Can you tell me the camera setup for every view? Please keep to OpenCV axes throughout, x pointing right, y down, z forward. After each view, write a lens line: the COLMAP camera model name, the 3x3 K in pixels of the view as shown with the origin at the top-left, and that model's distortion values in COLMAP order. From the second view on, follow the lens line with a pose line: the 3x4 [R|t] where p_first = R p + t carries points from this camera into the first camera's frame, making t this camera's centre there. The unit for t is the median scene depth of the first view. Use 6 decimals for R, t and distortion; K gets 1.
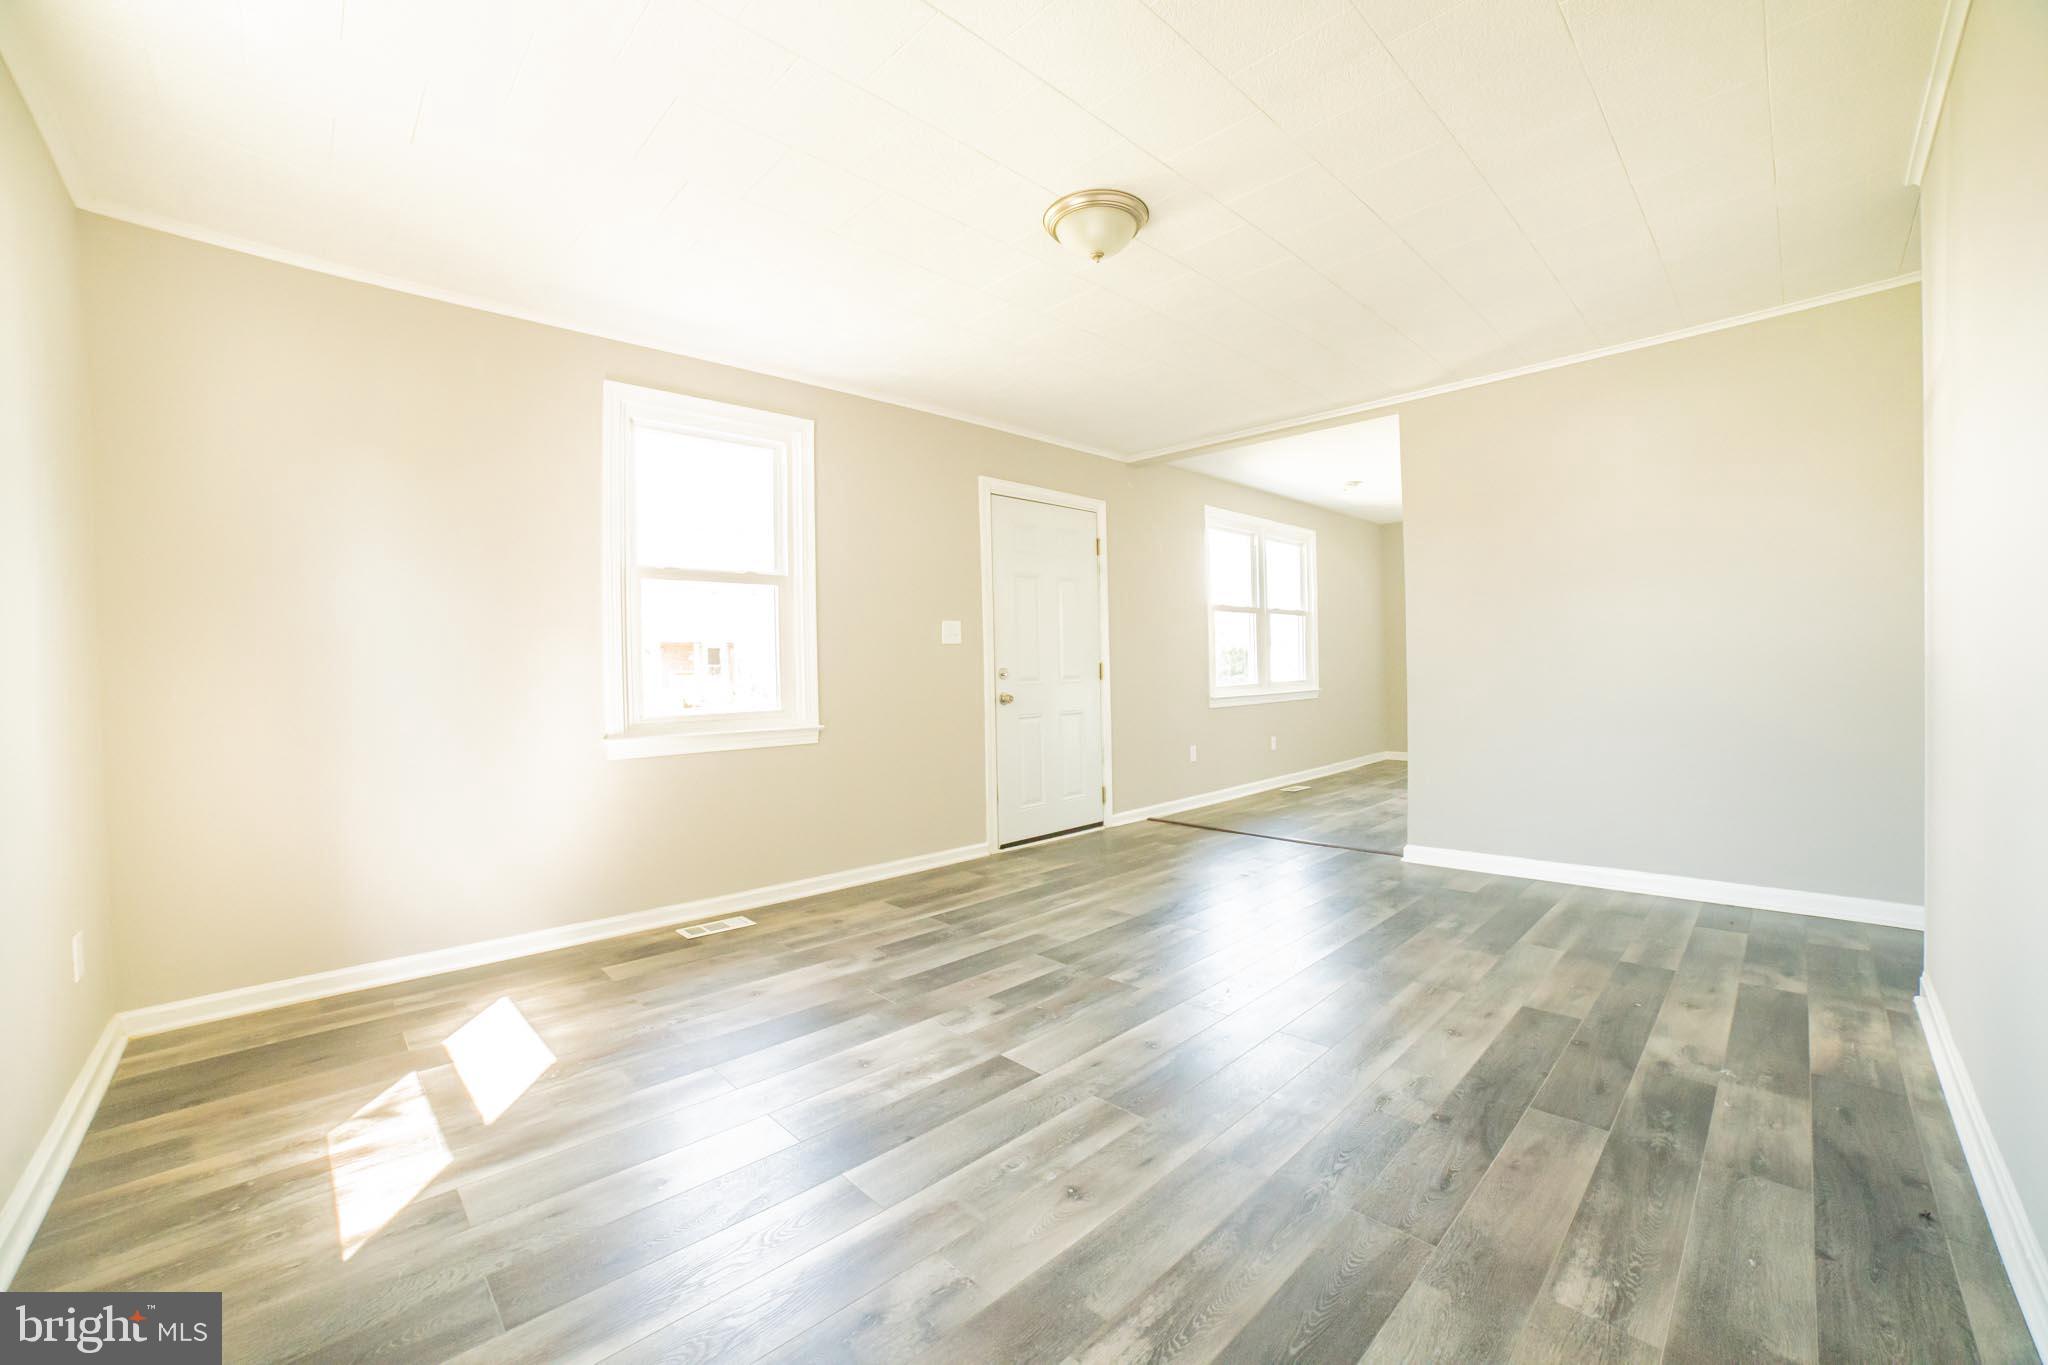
lens RADIAL K [[837.2, 0, 1029.3], [0, 837.2, 682.6], [0, 0, 1]] dist [-0.101673, 0.041203]
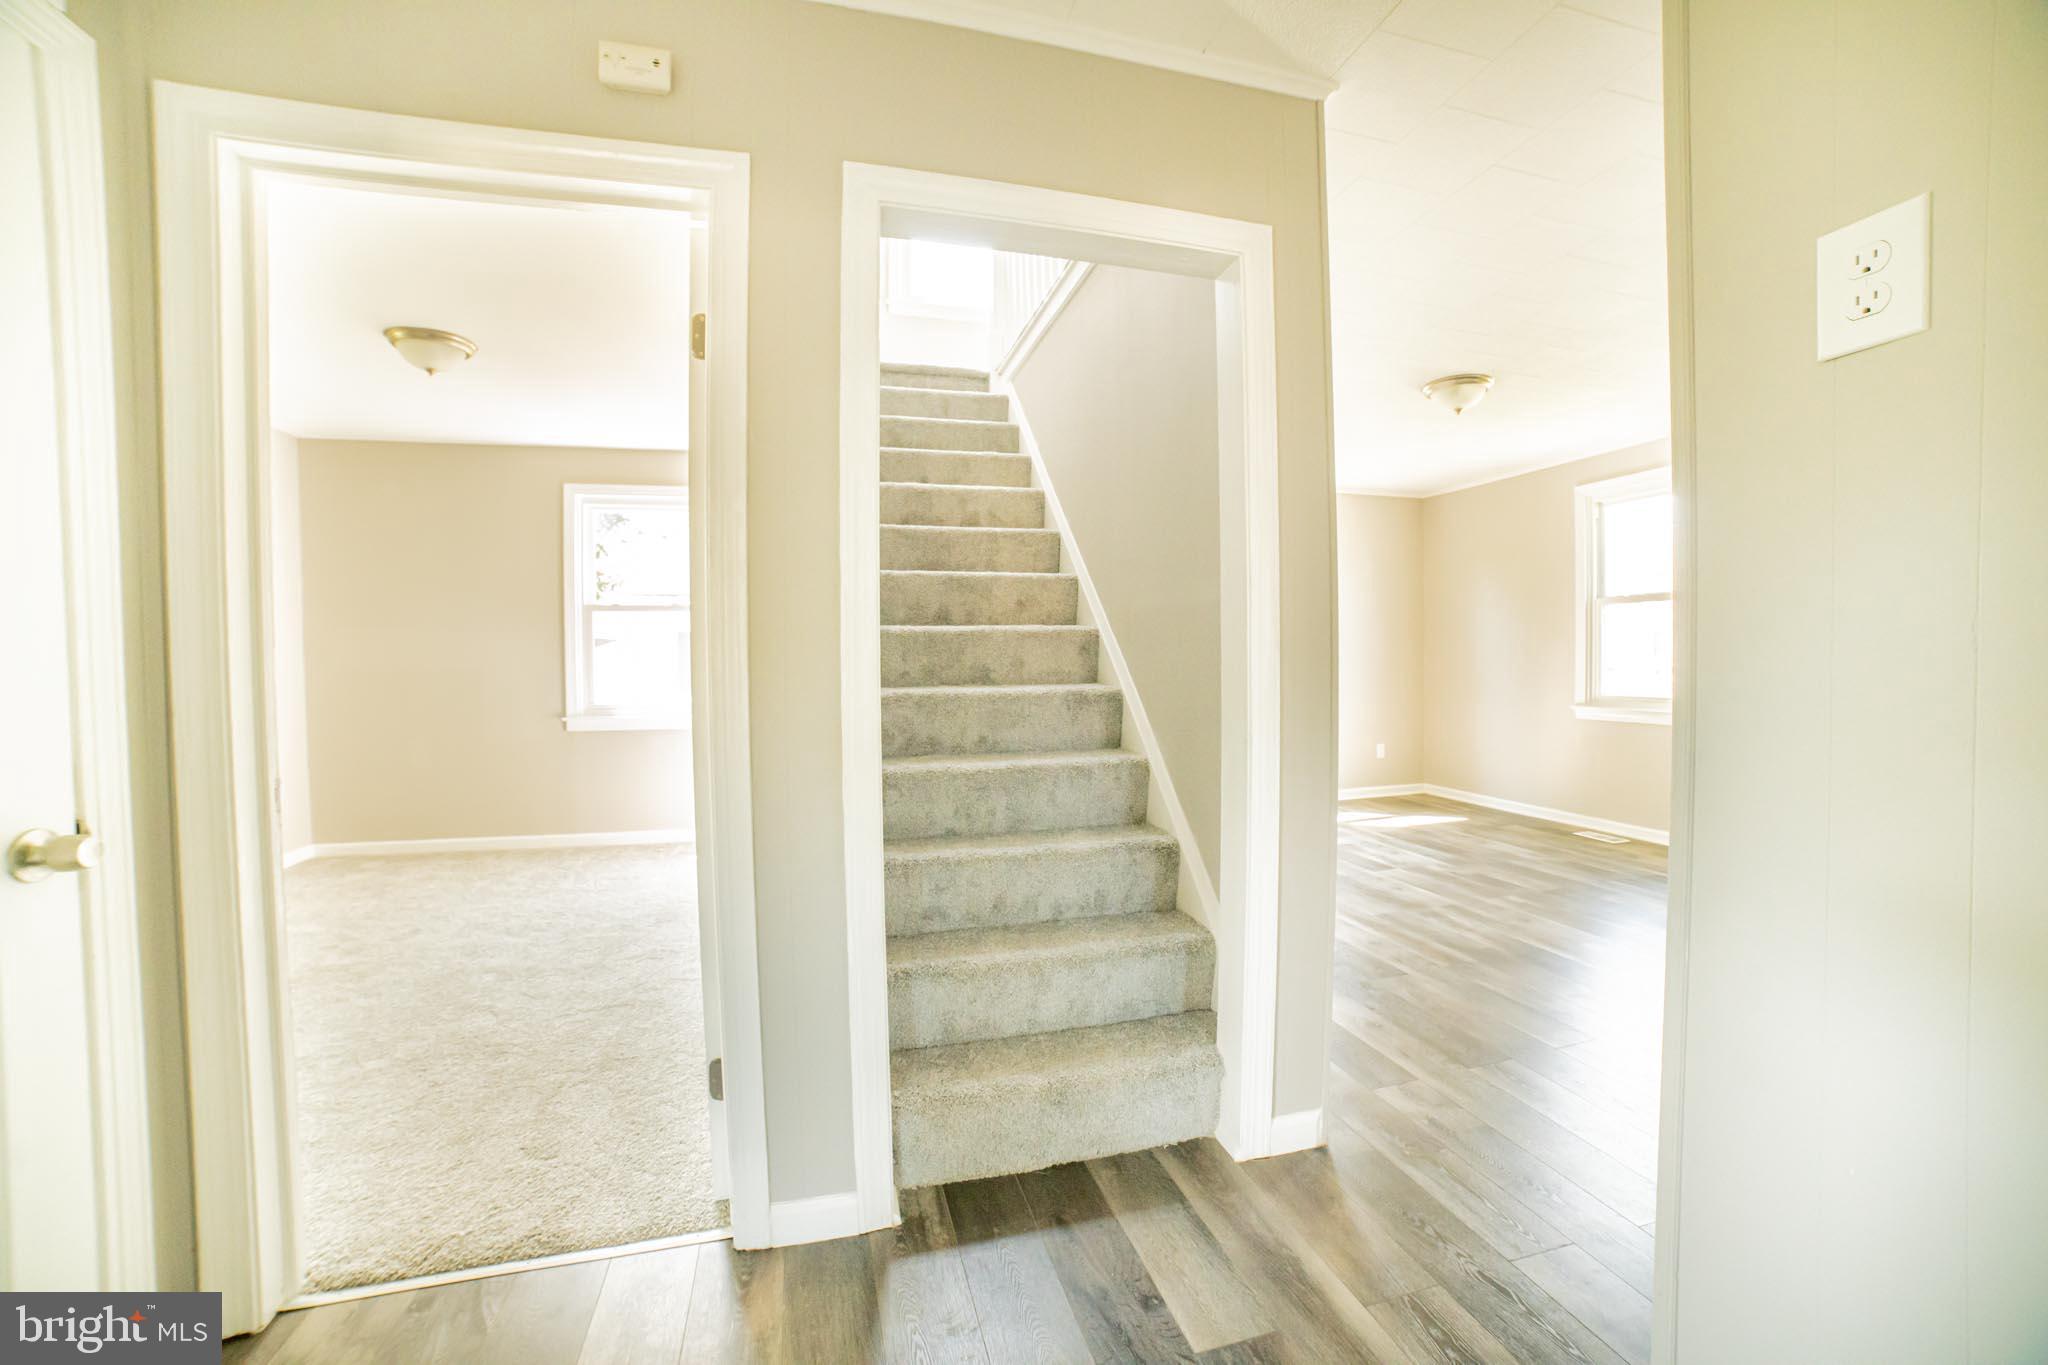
lens RADIAL K [[837.2, 0, 1029.3], [0, 837.2, 682.6], [0, 0, 1]] dist [-0.101673, 0.041203]
pose [[-0.494252, 0.041226, -0.868341, 1.467261], [0.004235, 0.998977, 0.045018, -0.056523], [0.869309, 0.018573, -0.493921, 0.852922]]
